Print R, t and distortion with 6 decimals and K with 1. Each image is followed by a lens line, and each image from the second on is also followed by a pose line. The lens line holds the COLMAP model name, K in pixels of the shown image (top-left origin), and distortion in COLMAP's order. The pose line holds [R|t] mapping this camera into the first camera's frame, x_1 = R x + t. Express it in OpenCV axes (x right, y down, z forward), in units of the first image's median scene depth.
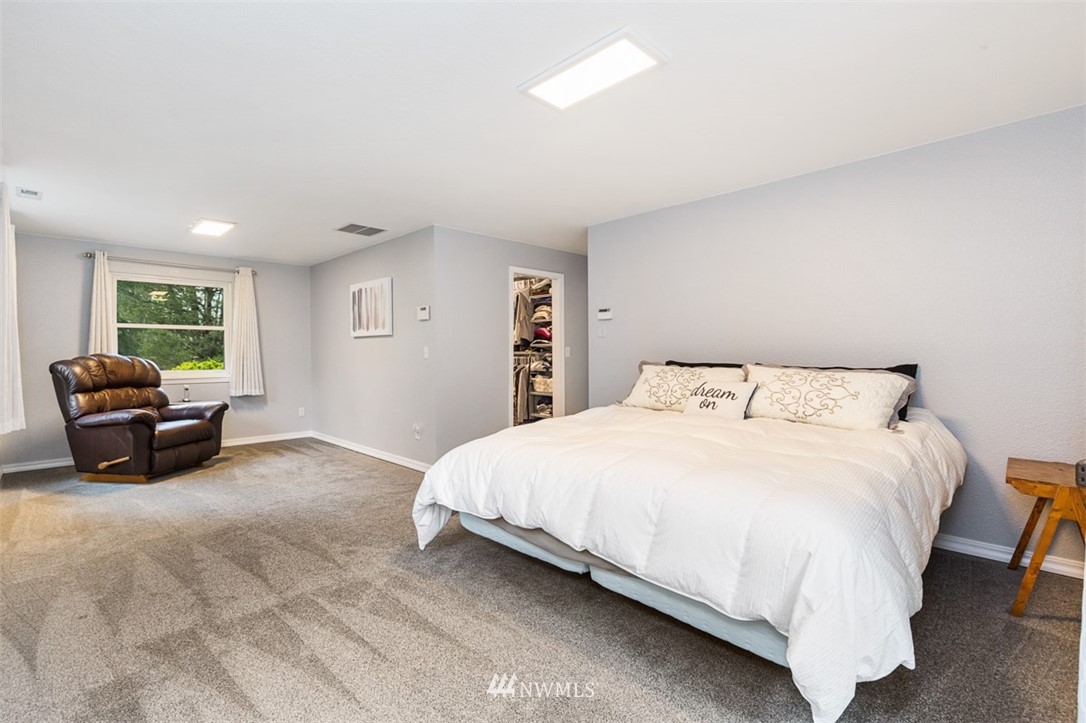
lens RADIAL K [[497.1, 0, 531.5], [0, 497.1, 355.0], [0, 0, 1]] dist [0.017584, -0.000038]
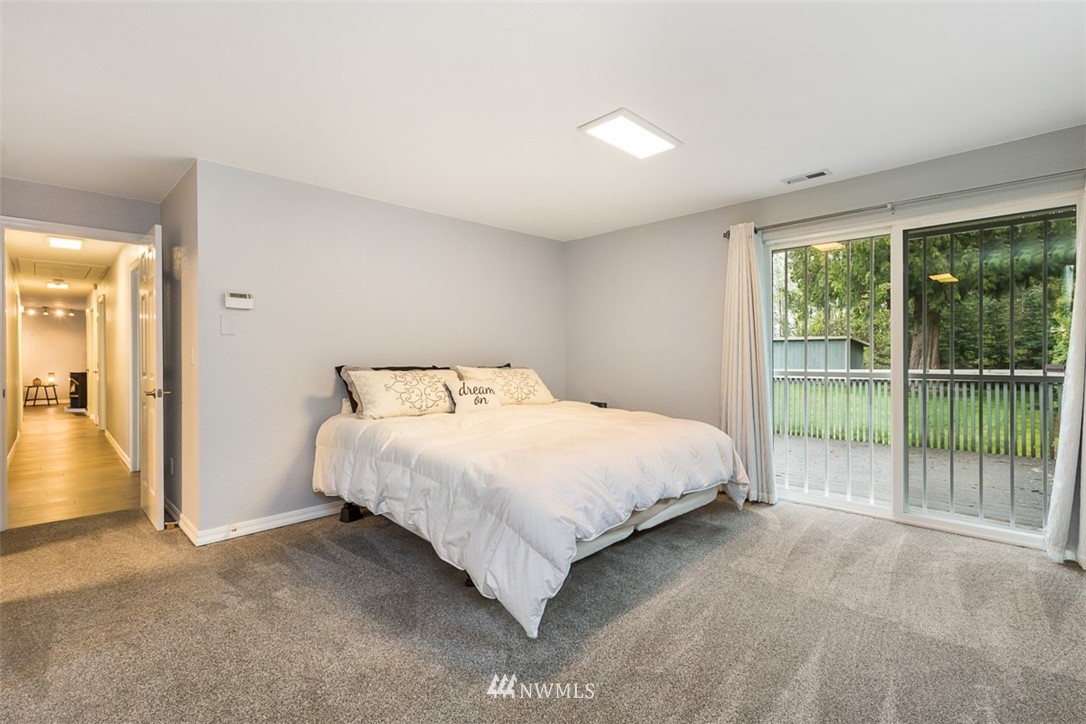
lens RADIAL K [[497.1, 0, 531.5], [0, 497.1, 355.5], [0, 0, 1]] dist [0.017584, -0.000038]
pose [[-0.003929, 0.002765, 0.999988, -0.800682], [0.010731, 0.999939, -0.002723, -0.001069], [-0.999935, 0.010720, -0.003958, 0.882996]]
